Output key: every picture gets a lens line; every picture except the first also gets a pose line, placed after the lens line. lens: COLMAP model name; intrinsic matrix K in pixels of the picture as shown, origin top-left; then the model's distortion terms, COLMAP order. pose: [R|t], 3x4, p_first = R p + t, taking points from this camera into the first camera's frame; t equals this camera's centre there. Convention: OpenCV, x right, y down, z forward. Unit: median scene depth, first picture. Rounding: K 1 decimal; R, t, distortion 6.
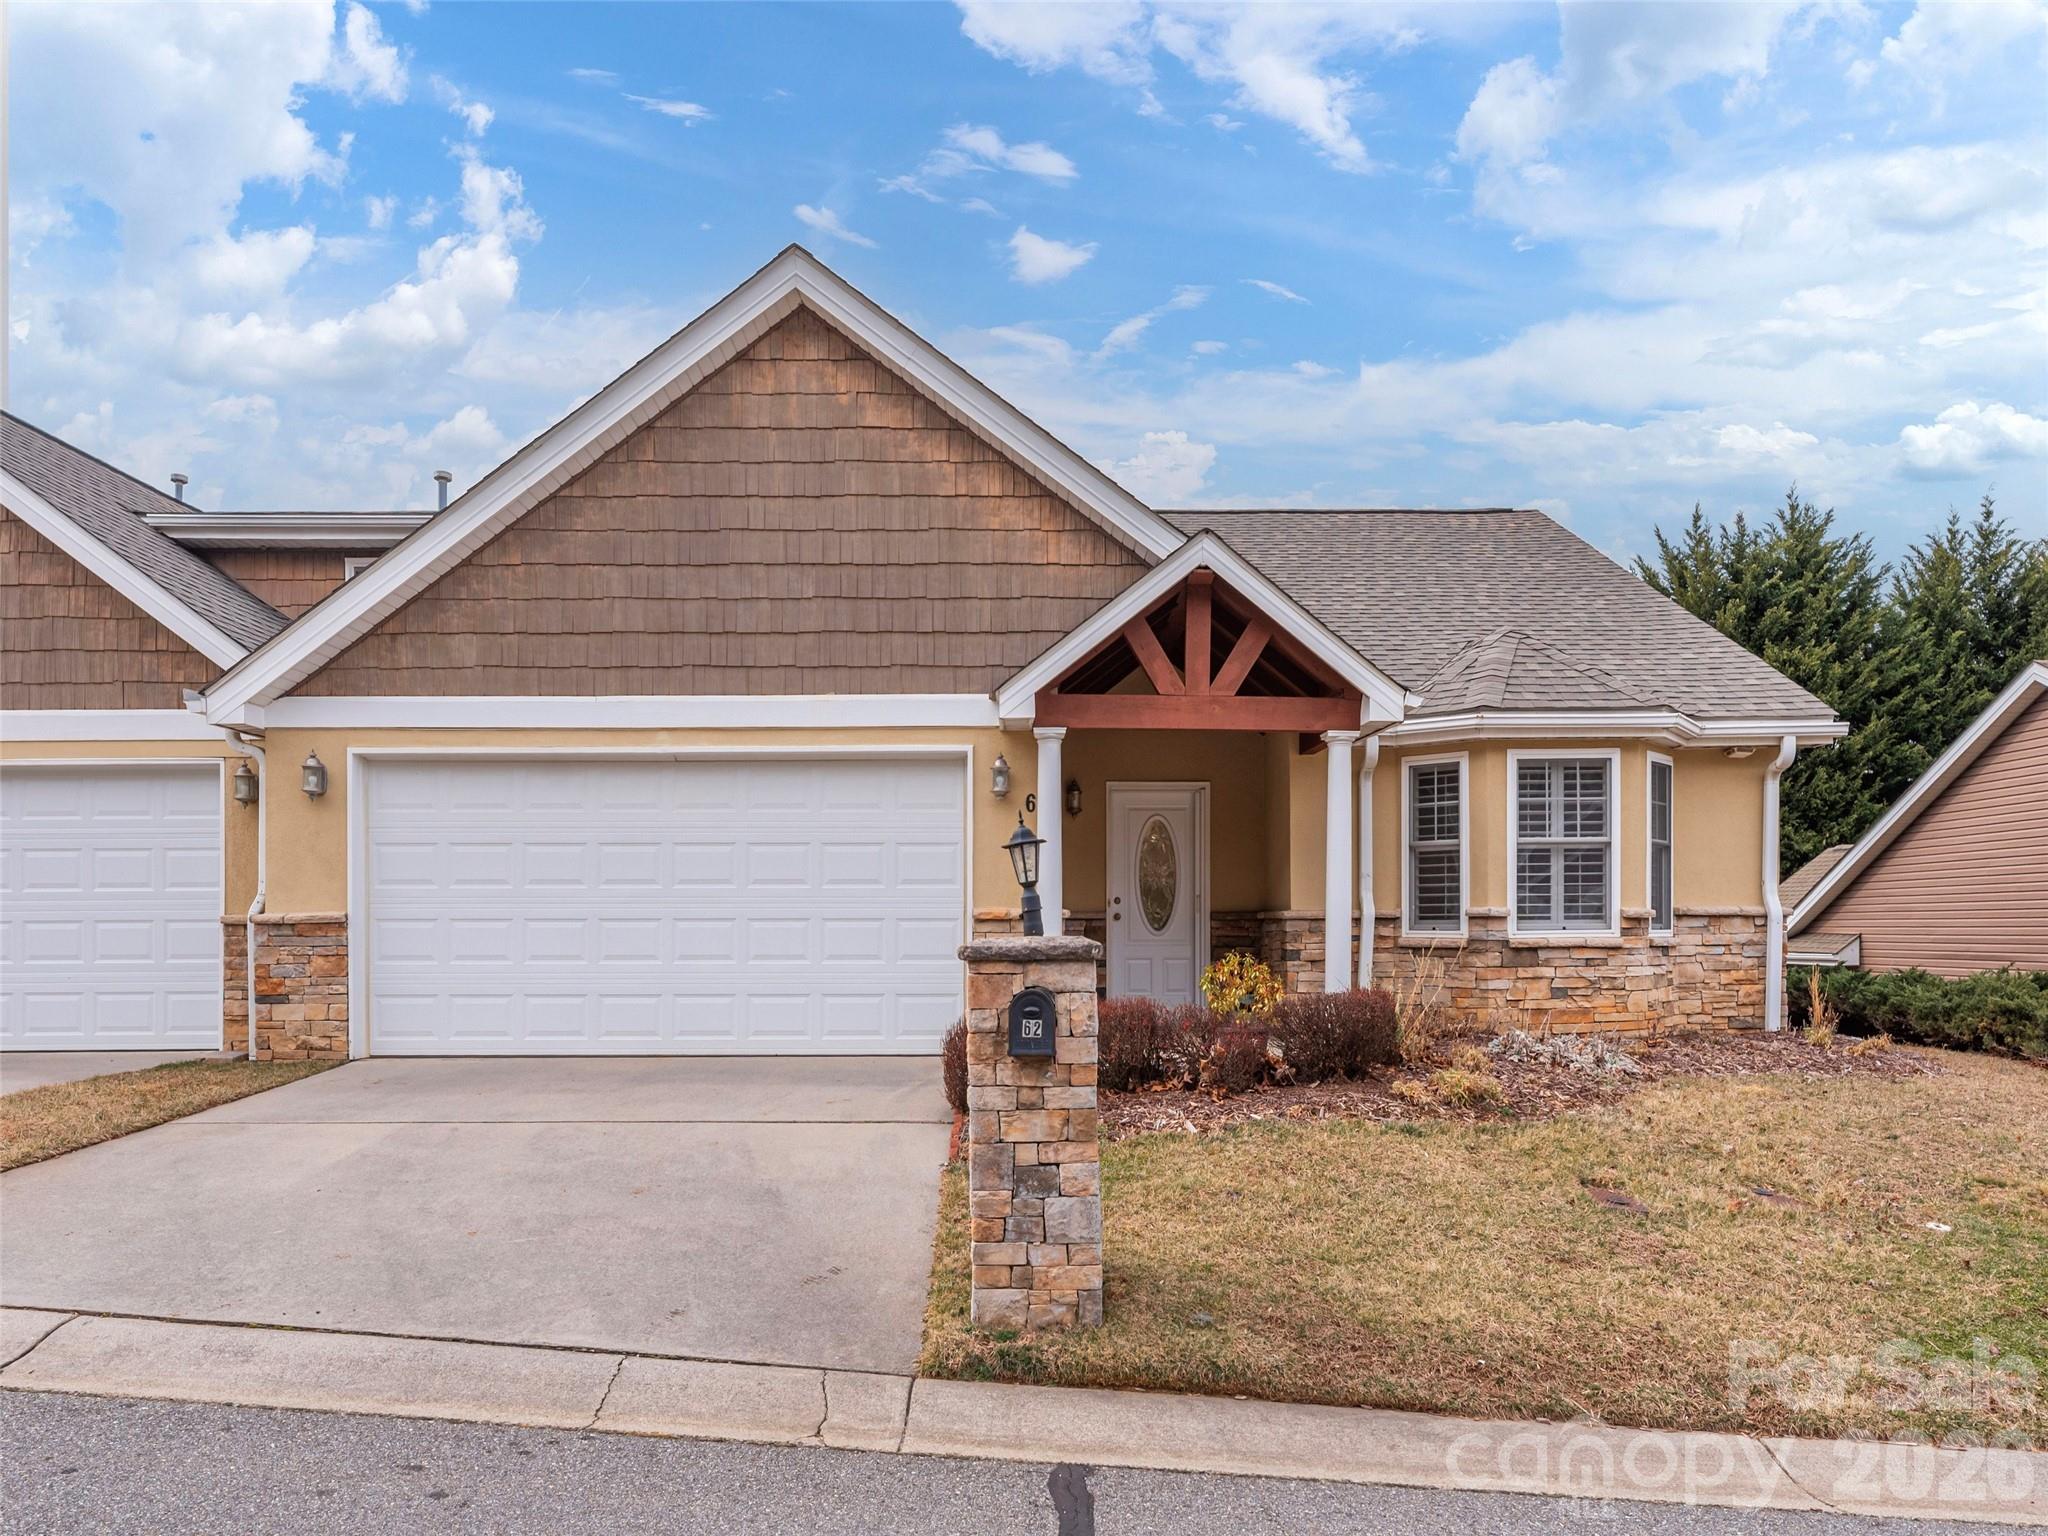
lens RADIAL K [[1134.9, 0, 1026.5], [0, 1134.9, 768.8], [0, 0, 1]] dist [0.003732, 0.000848]
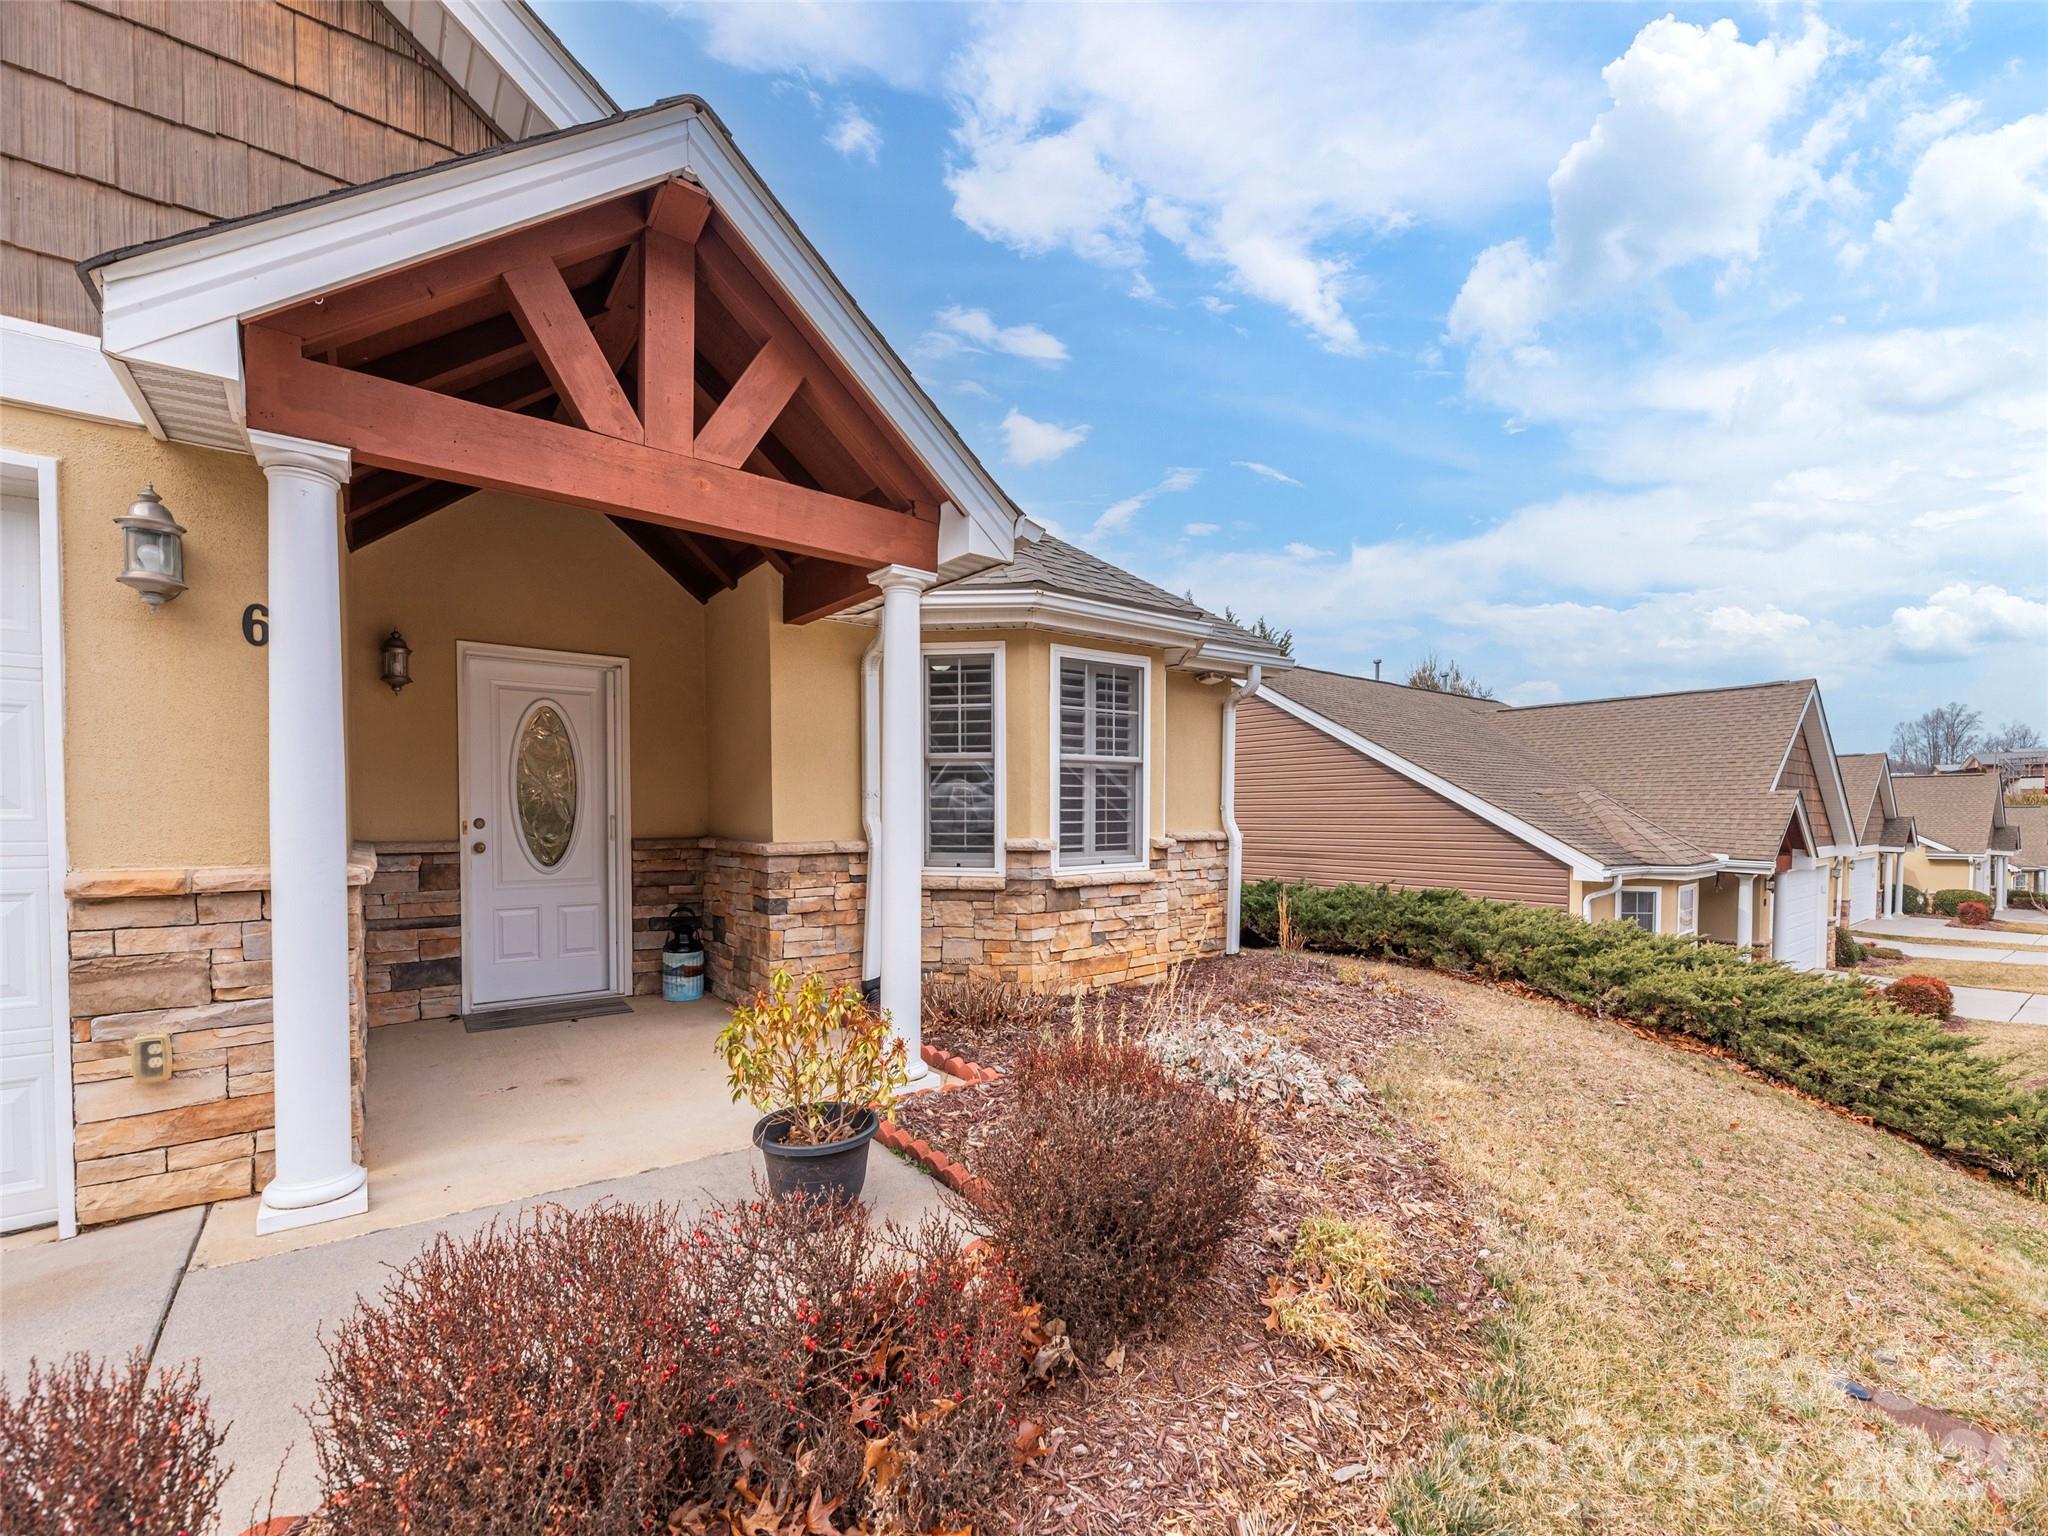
lens RADIAL K [[827.5, 0, 1001.8], [0, 827.5, 845.1], [0, 0, 1]] dist [0.000217, -0.001140]
pose [[0.793321, -0.022978, 0.608370, 0.035159], [-0.080415, 0.986577, 0.142125, 0.044701], [-0.603470, -0.161673, 0.780824, 0.552694]]
